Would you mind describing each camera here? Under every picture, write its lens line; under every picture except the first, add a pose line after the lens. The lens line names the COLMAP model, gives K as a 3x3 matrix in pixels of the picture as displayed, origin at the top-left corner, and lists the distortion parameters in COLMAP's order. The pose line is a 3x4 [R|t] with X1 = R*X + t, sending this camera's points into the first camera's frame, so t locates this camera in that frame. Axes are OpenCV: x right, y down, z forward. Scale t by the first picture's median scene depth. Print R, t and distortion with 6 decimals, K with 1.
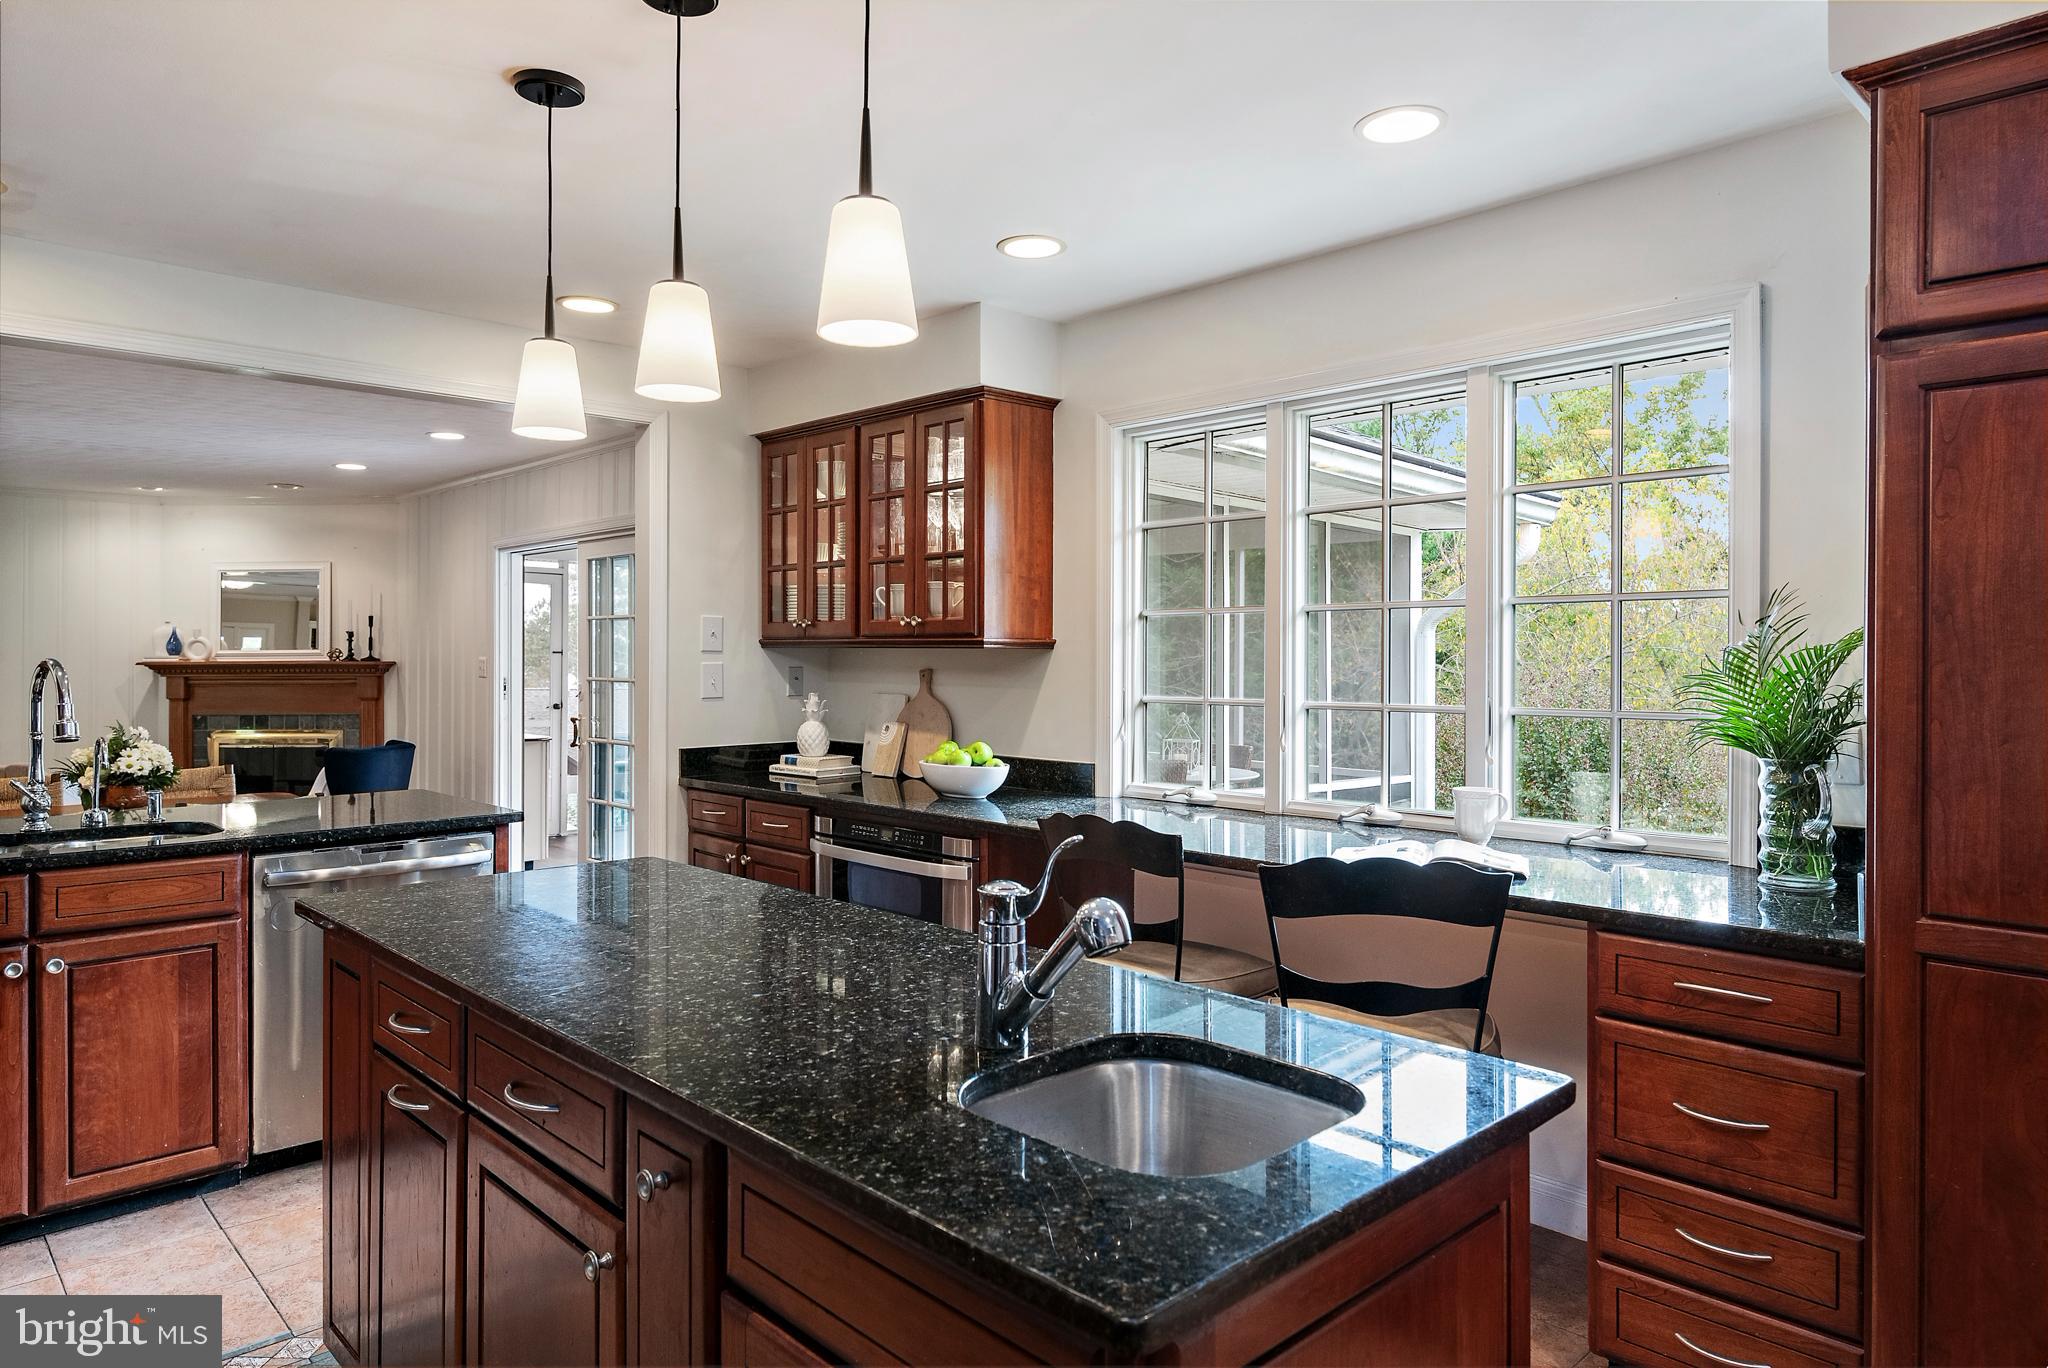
lens RADIAL K [[1256.5, 0, 1029.0], [0, 1256.5, 671.9], [0, 0, 1]] dist [0.006743, 0.000176]
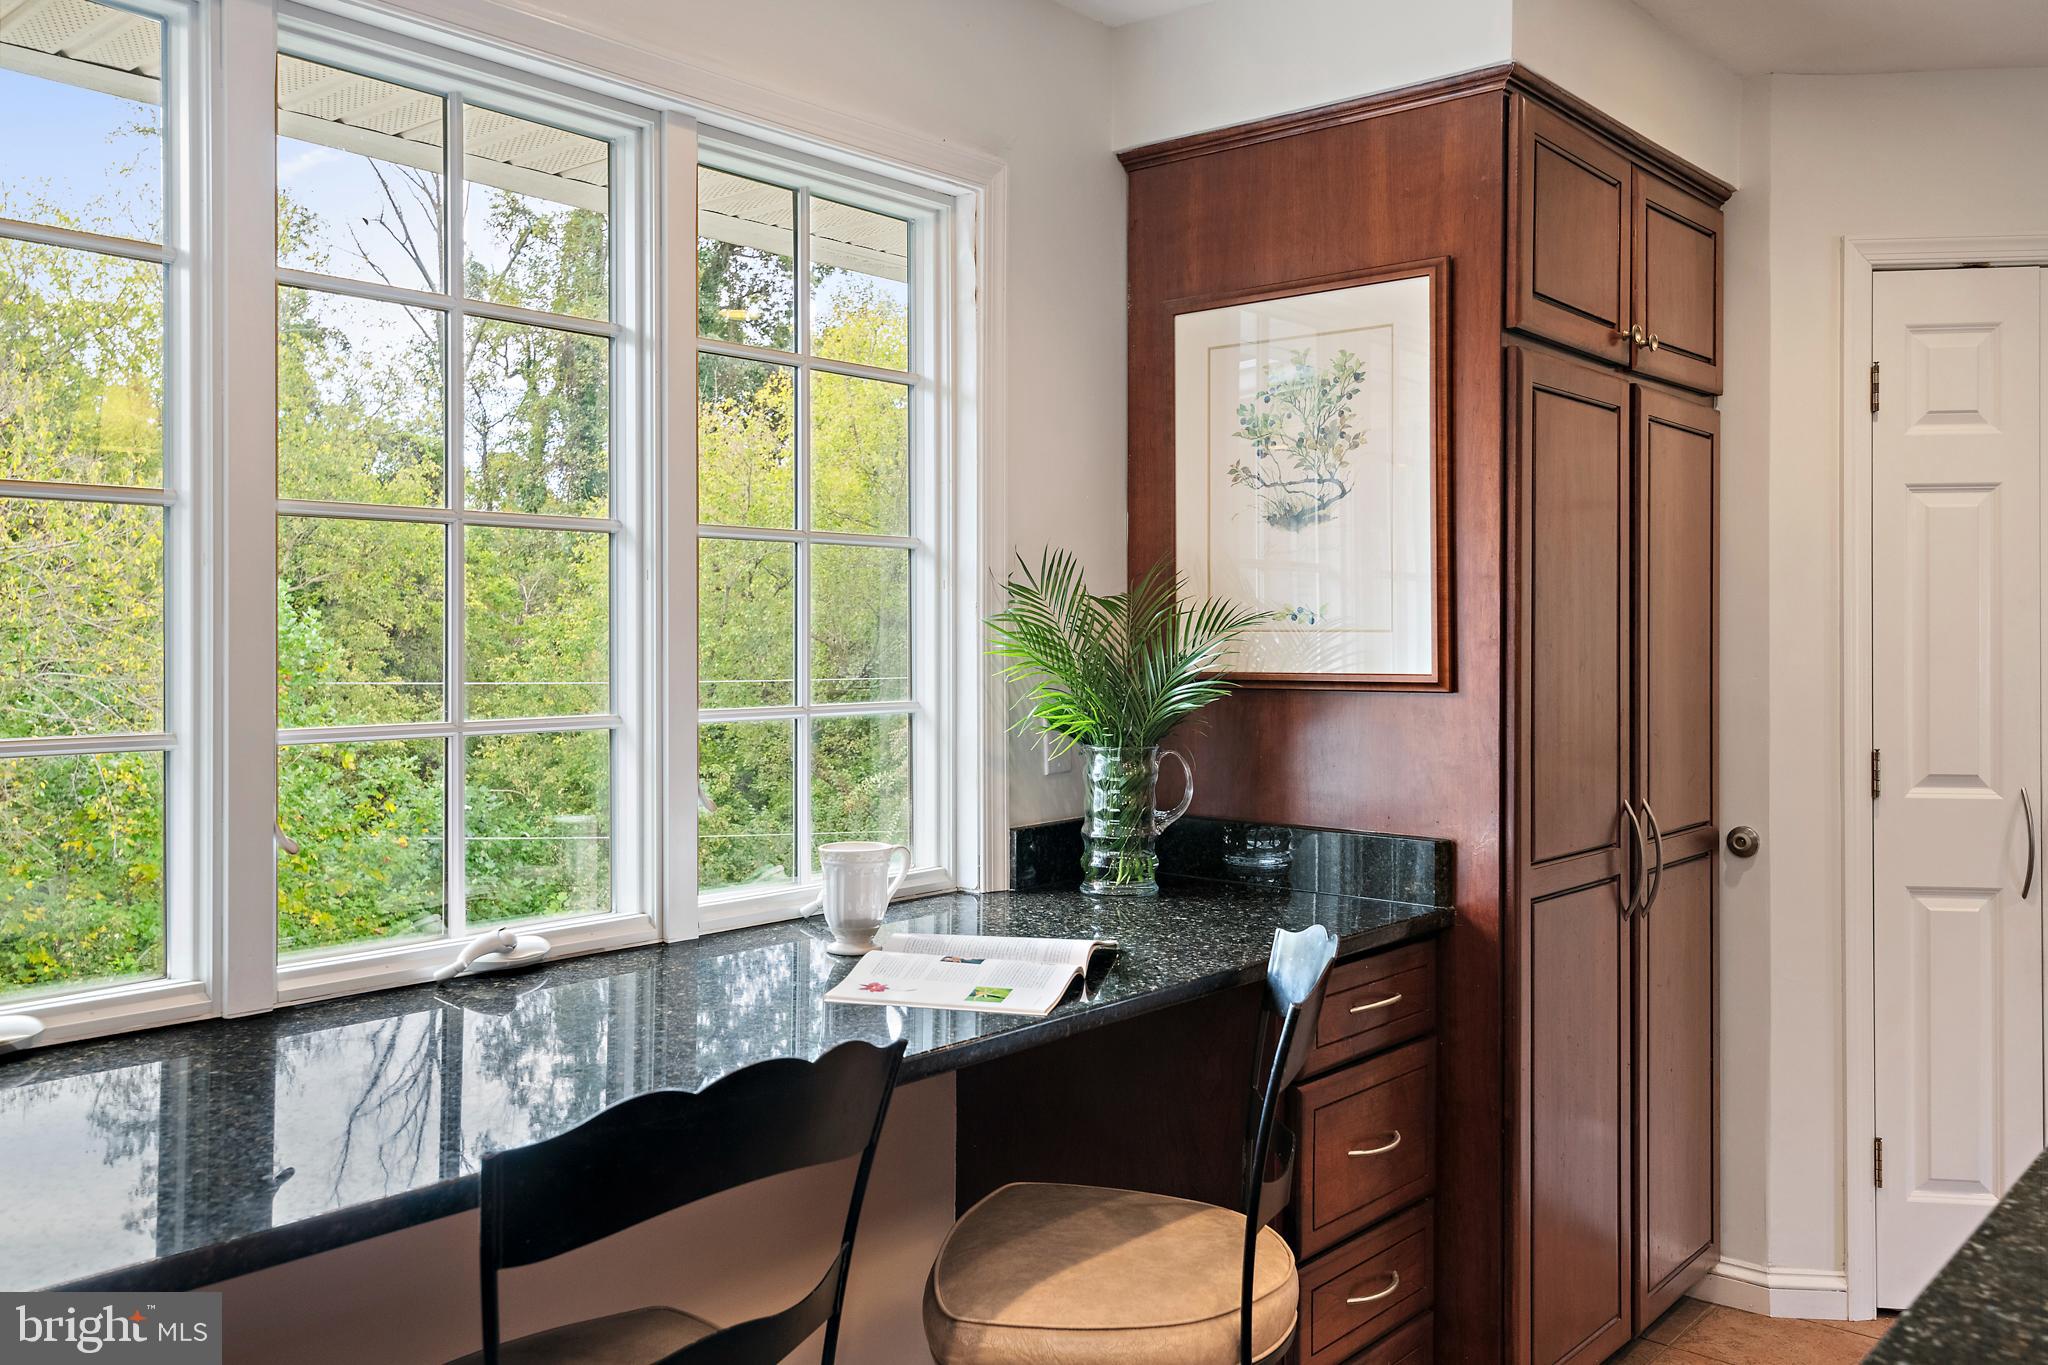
lens RADIAL K [[1701.4, 0, 1026.4], [0, 1701.4, 628.7], [0, 0, 1]] dist [0.014400, 0.003695]
pose [[-0.105143, 0.001665, 0.994456, -0.334314], [0.008461, 0.999964, -0.000779, -0.006622], [-0.994421, 0.008332, -0.105153, 0.729790]]
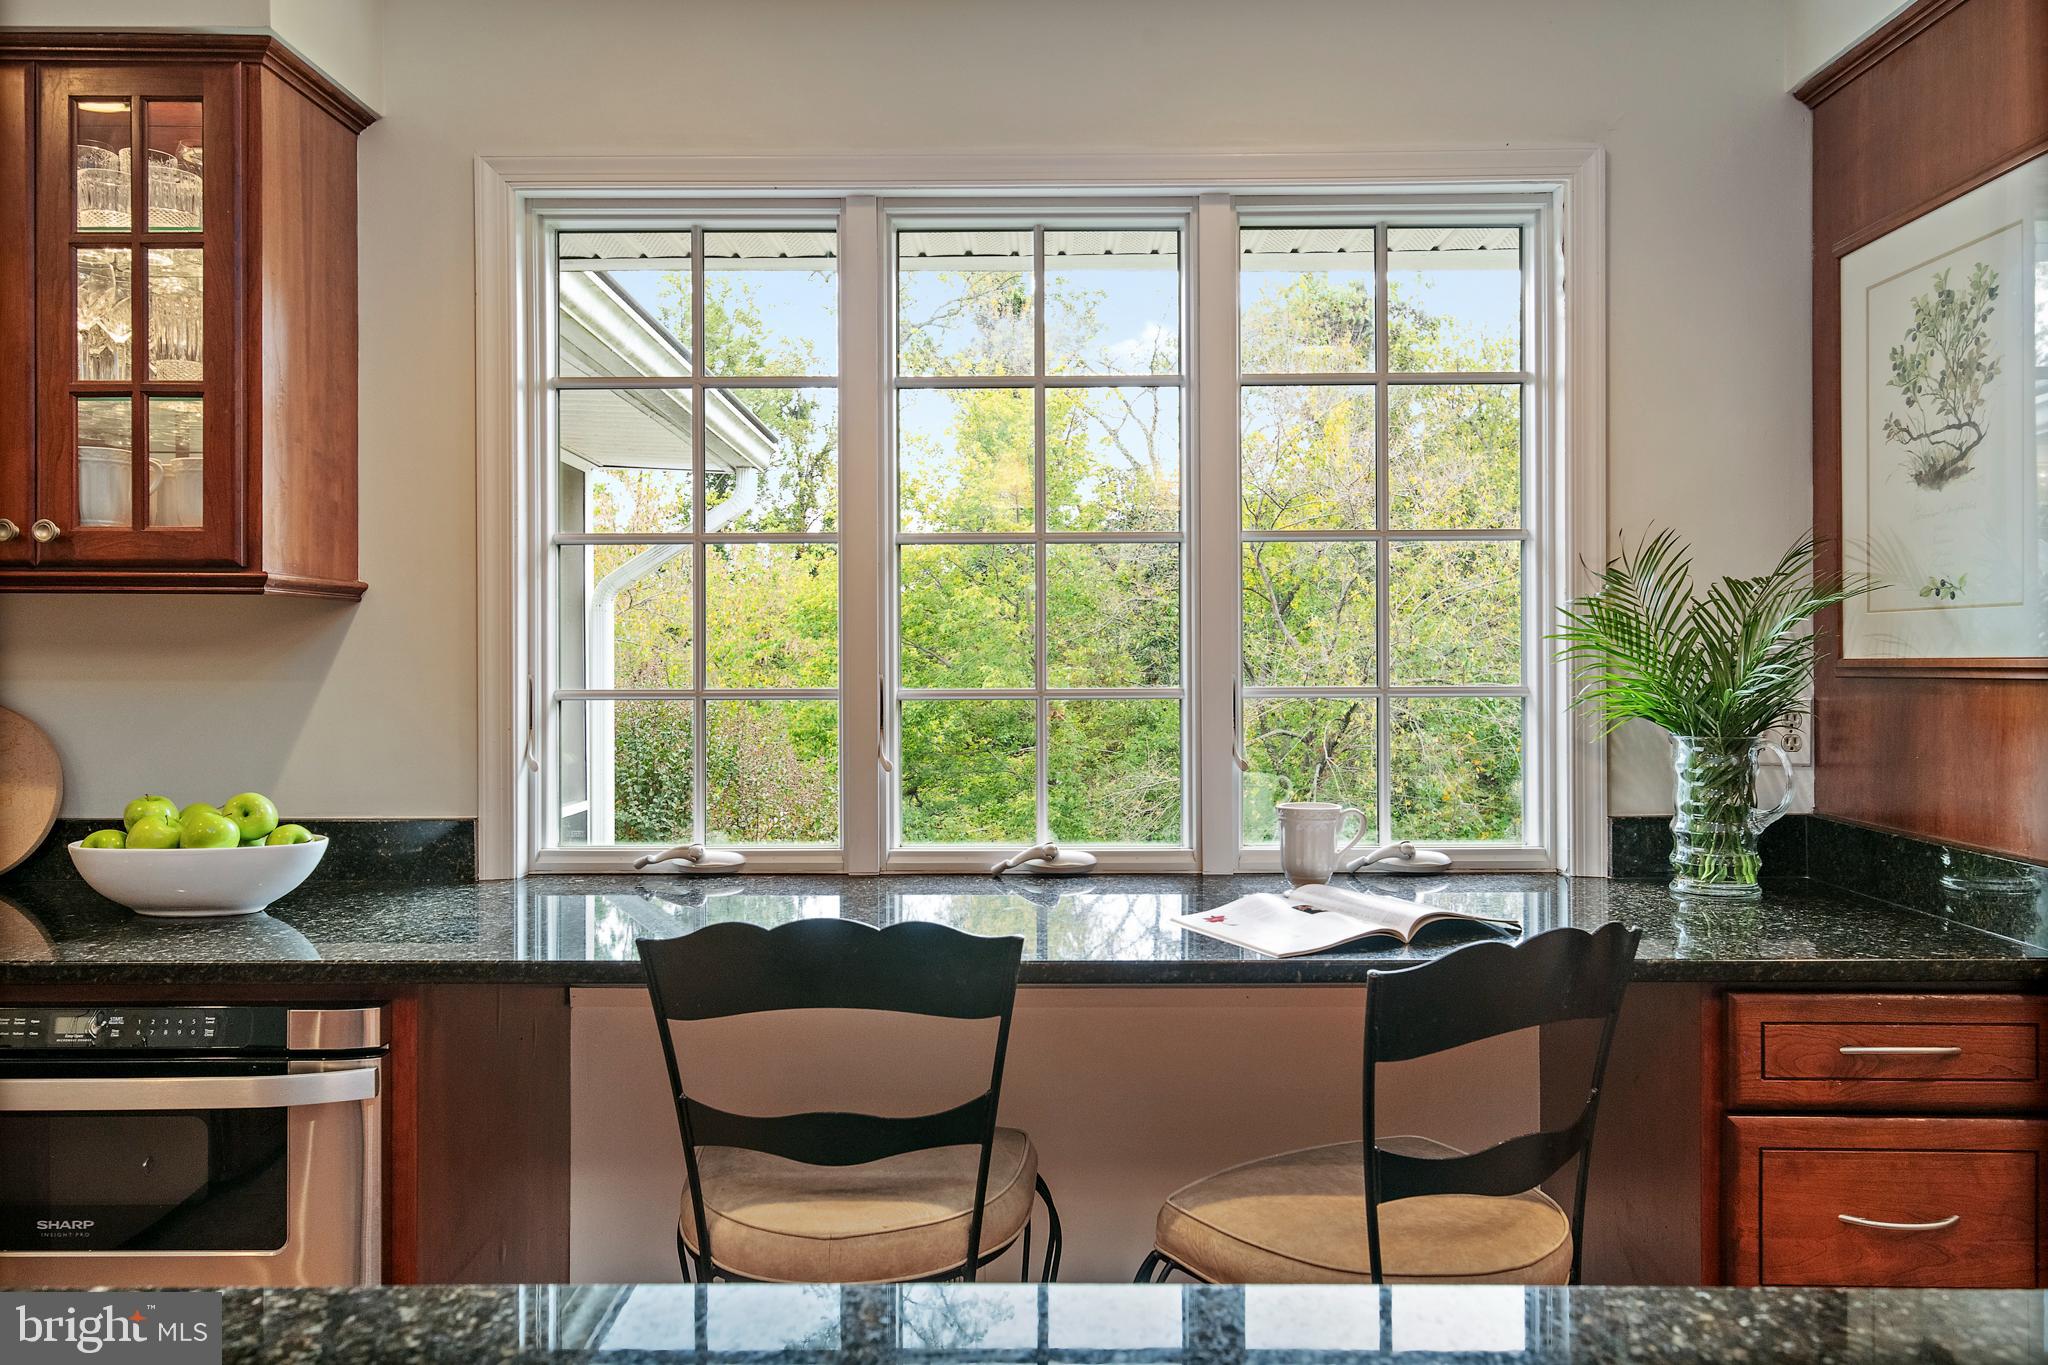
lens RADIAL K [[1489.5, 0, 1022.7], [0, 1489.5, 650.5], [0, 0, 1]] dist [0.029868, -0.002004]
pose [[0.697876, -0.002434, 0.716215, -0.239566], [0.012005, 0.999893, -0.008300, 0.010450], [-0.716118, 0.014390, 0.697831, 0.398523]]
